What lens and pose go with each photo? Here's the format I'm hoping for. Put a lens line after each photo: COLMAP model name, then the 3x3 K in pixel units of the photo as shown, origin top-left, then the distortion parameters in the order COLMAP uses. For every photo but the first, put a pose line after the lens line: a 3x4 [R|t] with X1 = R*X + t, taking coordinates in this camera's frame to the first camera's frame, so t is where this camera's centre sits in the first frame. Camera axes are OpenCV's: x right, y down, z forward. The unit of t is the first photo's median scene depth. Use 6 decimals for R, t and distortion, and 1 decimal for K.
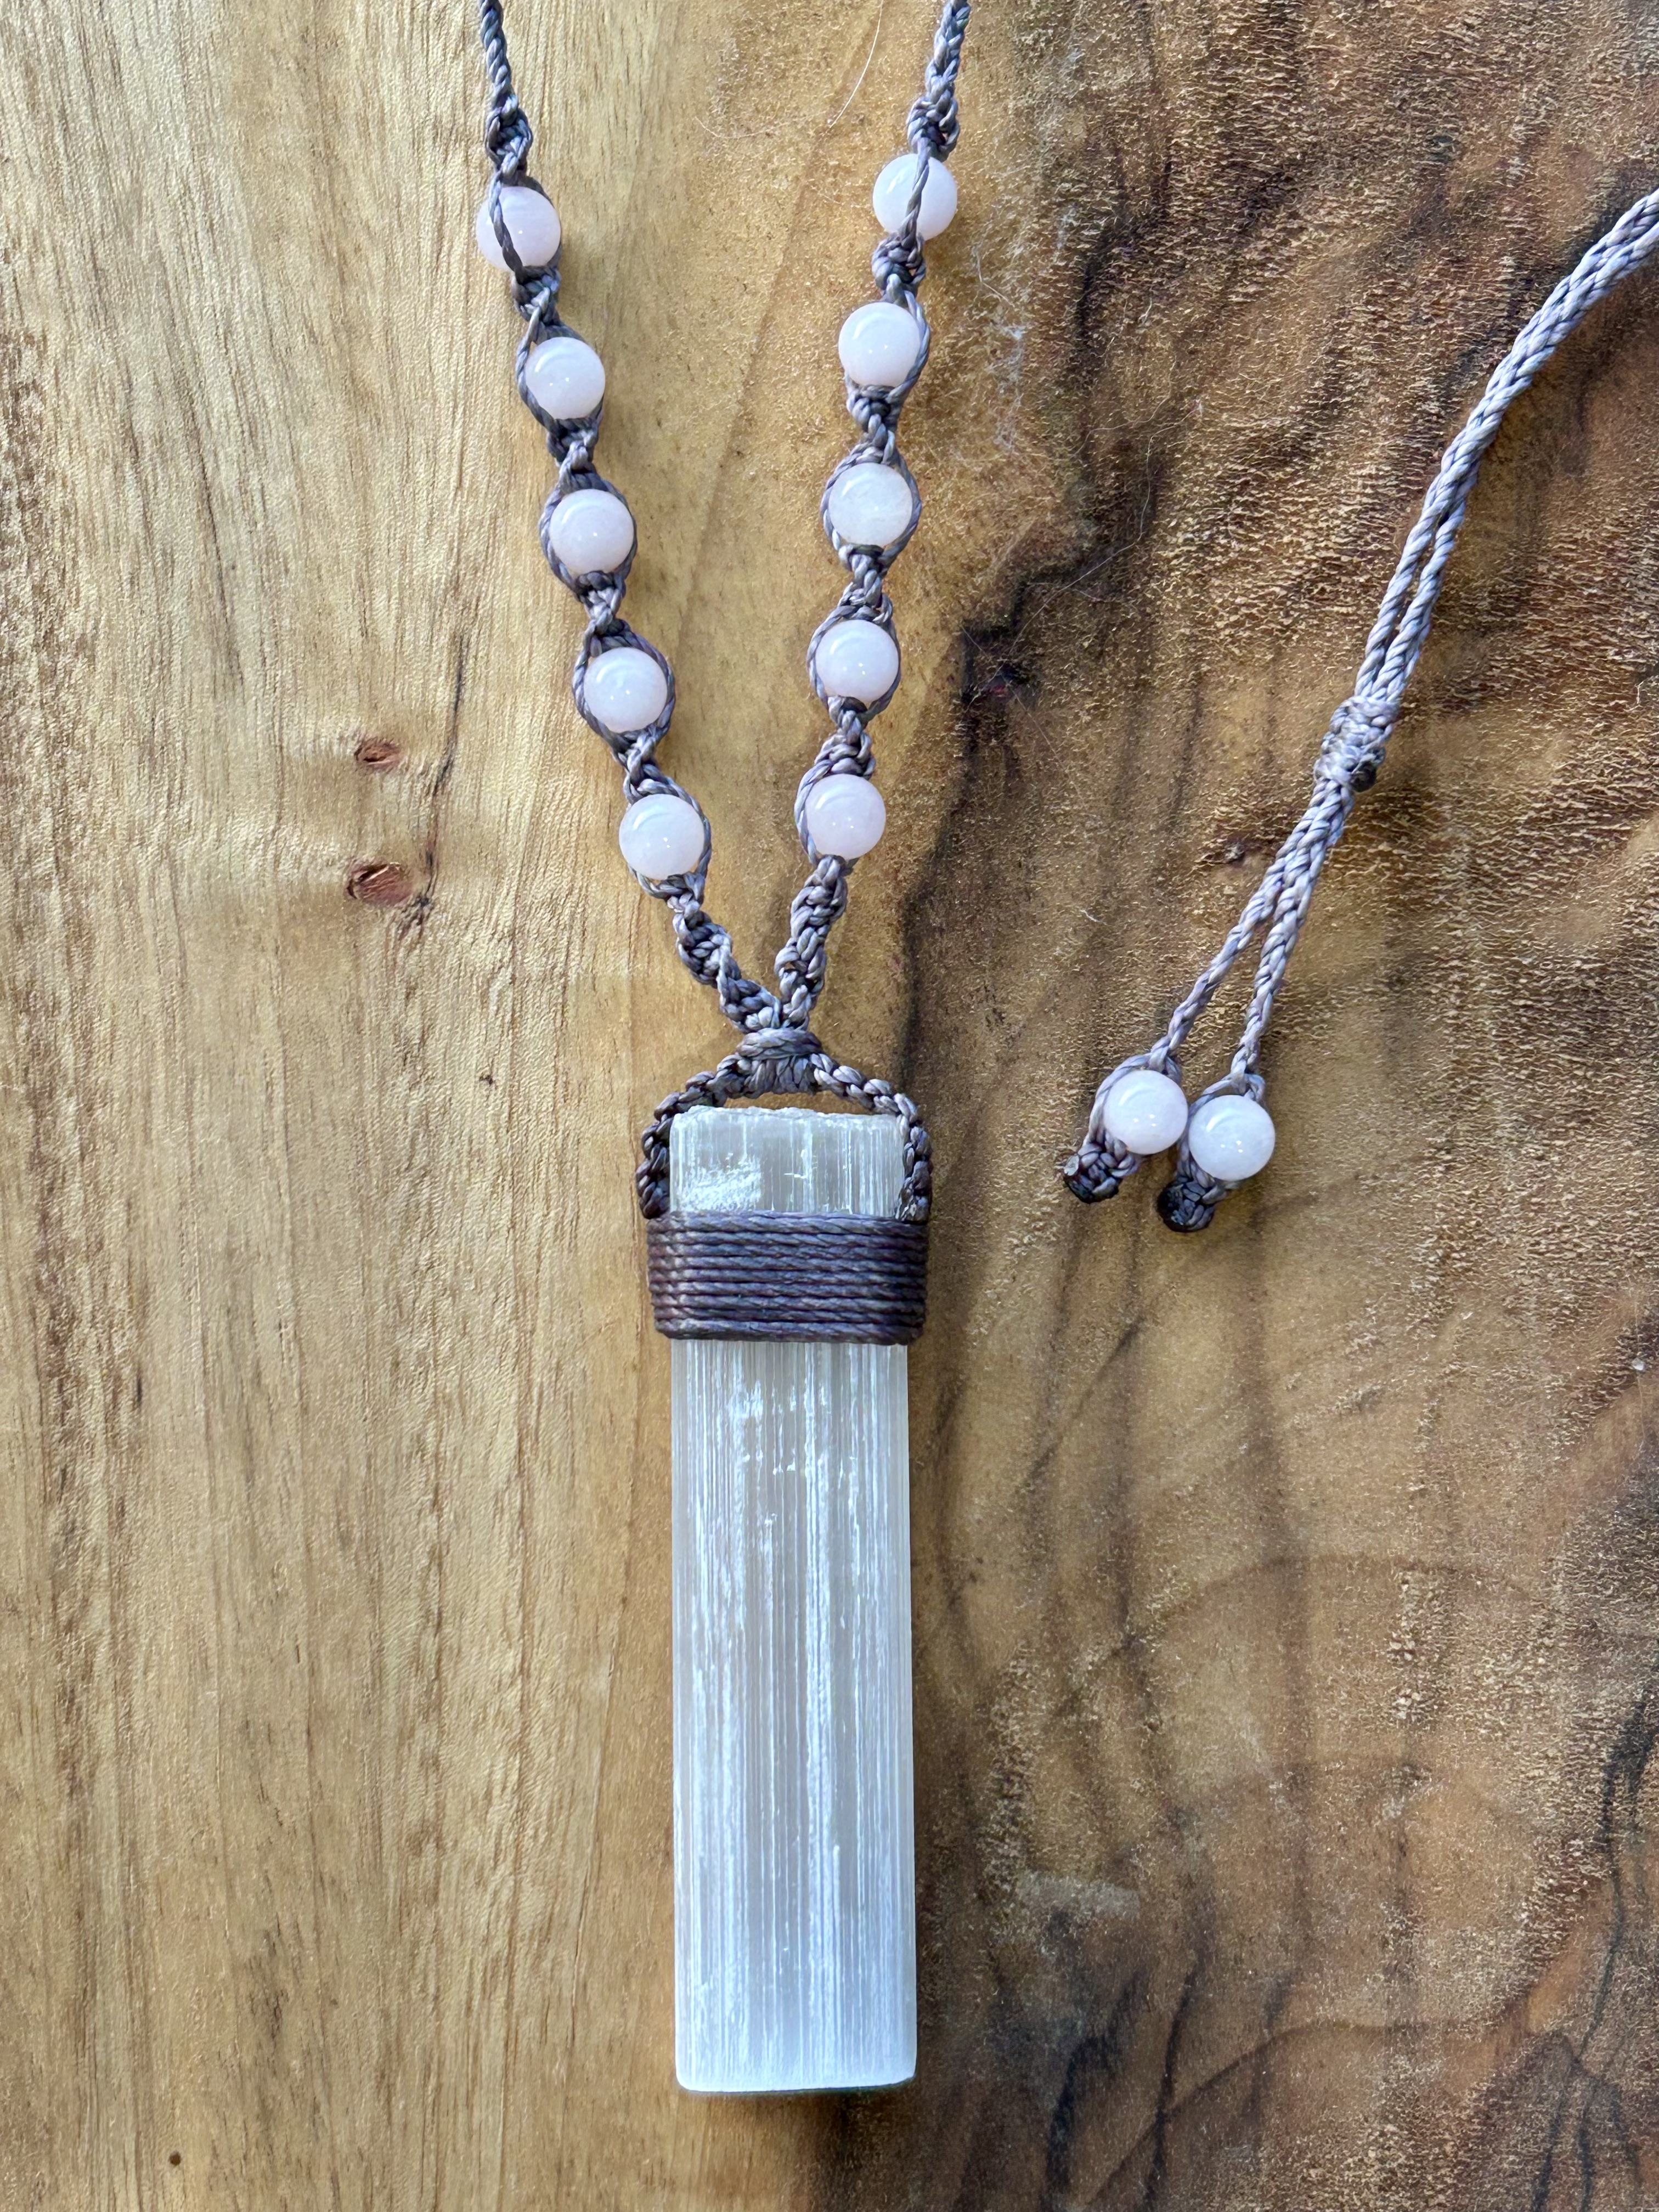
lens RADIAL K [[3507.8, 0, 827.0], [0, 3507.8, 1090.7], [0, 0, 1]] dist [0.226396, -1.004344]
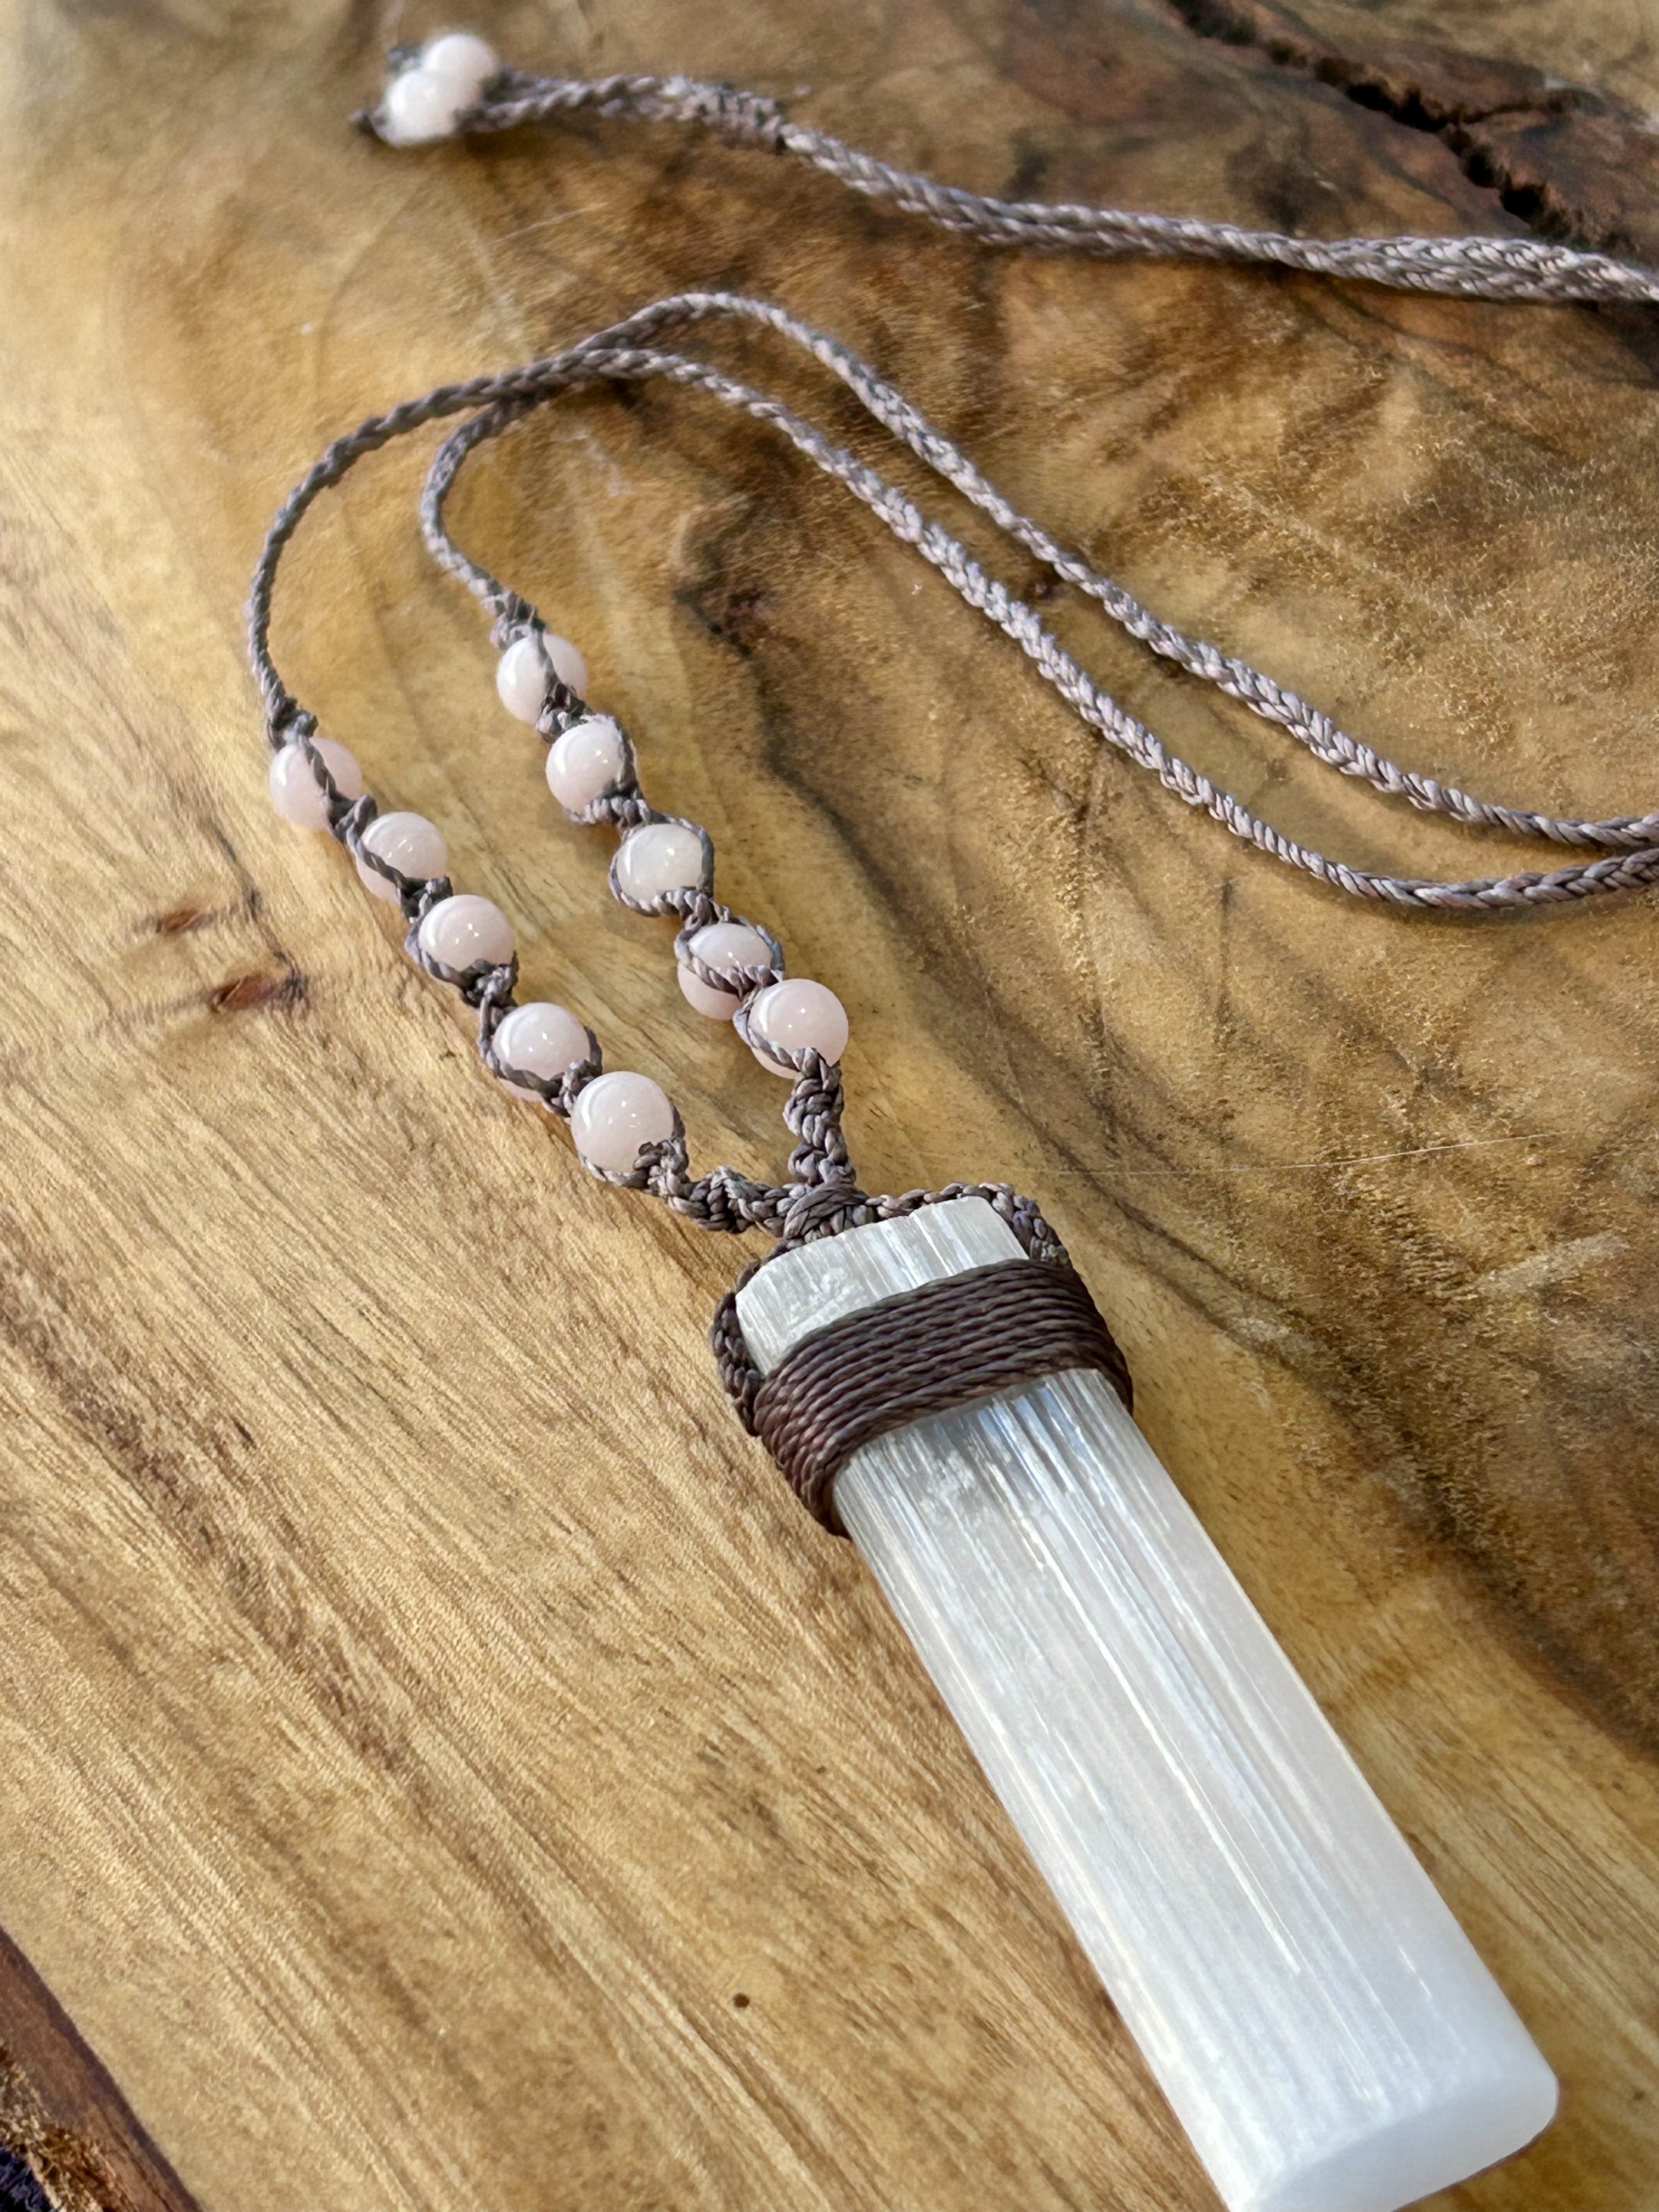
lens RADIAL K [[4758.3, 0, 823.5], [0, 4758.3, 1111.7], [0, 0, 1]] dist [0.256960, -1.315078]
pose [[0.856207, -0.434652, 0.279261, -0.351363], [0.505123, 0.590829, -0.629104, 0.790466], [0.108446, 0.679704, 0.725425, 0.167814]]
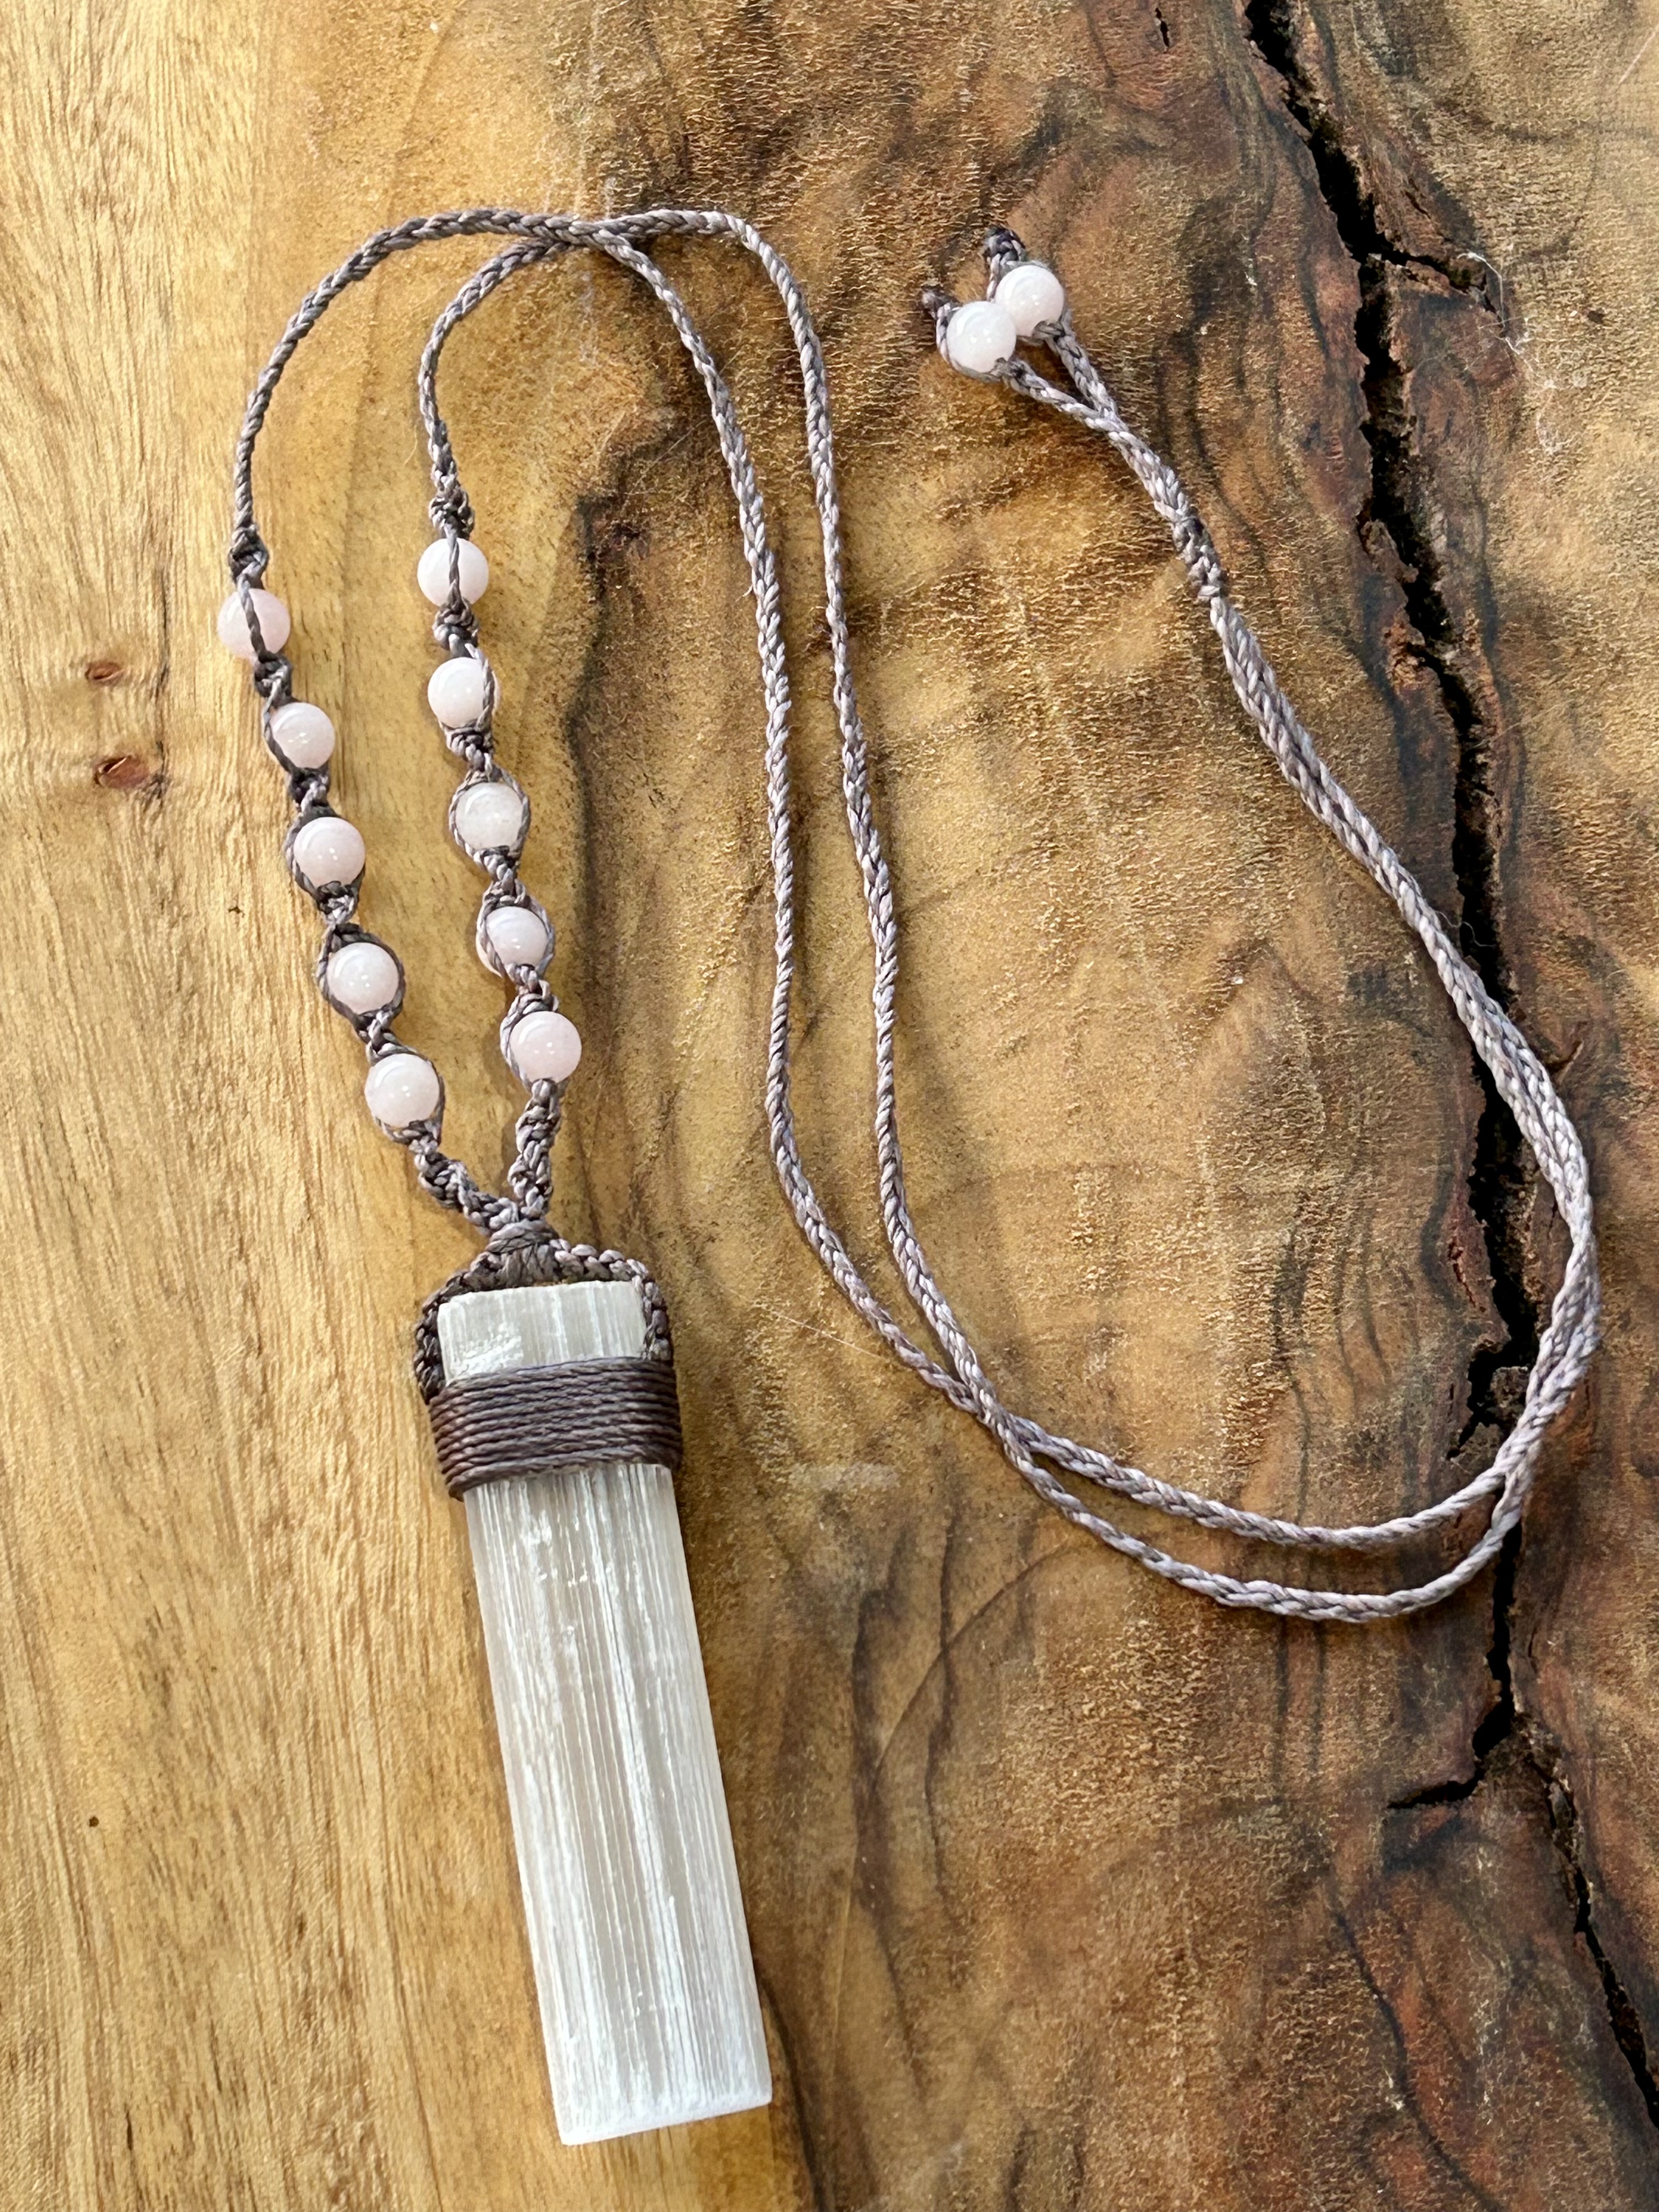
lens RADIAL K [[4758.3, 0, 823.5], [0, 4758.3, 1111.7], [0, 0, 1]] dist [0.256960, -1.315078]
pose [[0.985500, -0.159116, 0.058925, -0.008005], [0.168870, 0.953596, -0.249275, 0.490239], [-0.016527, 0.255611, 0.966639, -0.522778]]
